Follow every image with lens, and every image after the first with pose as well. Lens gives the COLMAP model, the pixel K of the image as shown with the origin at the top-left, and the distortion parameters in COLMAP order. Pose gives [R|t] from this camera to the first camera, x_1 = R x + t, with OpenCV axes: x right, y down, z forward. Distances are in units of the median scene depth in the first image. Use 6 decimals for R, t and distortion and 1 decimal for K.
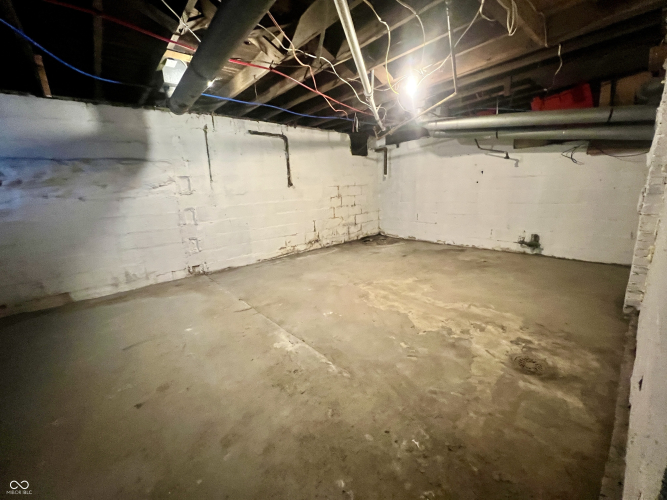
lens RADIAL K [[262.1, 0, 333.5], [0, 262.1, 250.0], [0, 0, 1]] dist [0.000537, 0.000053]
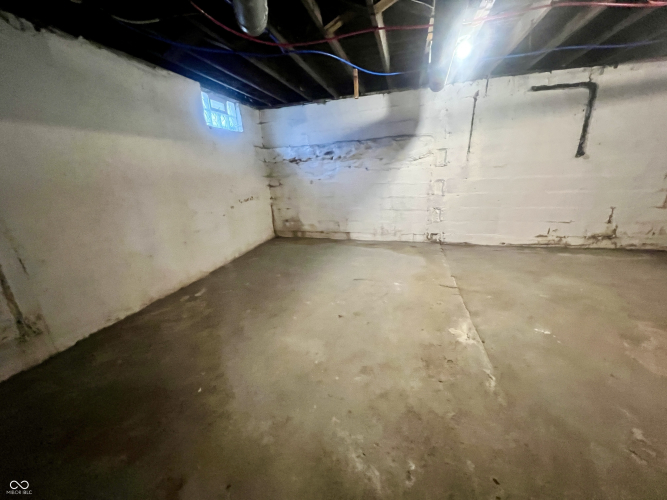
lens RADIAL K [[262.1, 0, 333.5], [0, 262.1, 250.0], [0, 0, 1]] dist [0.000537, 0.000053]
pose [[0.573117, 0.269361, -0.773939, 0.111413], [-0.177172, 0.962826, 0.203902, -0.026485], [0.800092, 0.020260, 0.599536, 0.025429]]
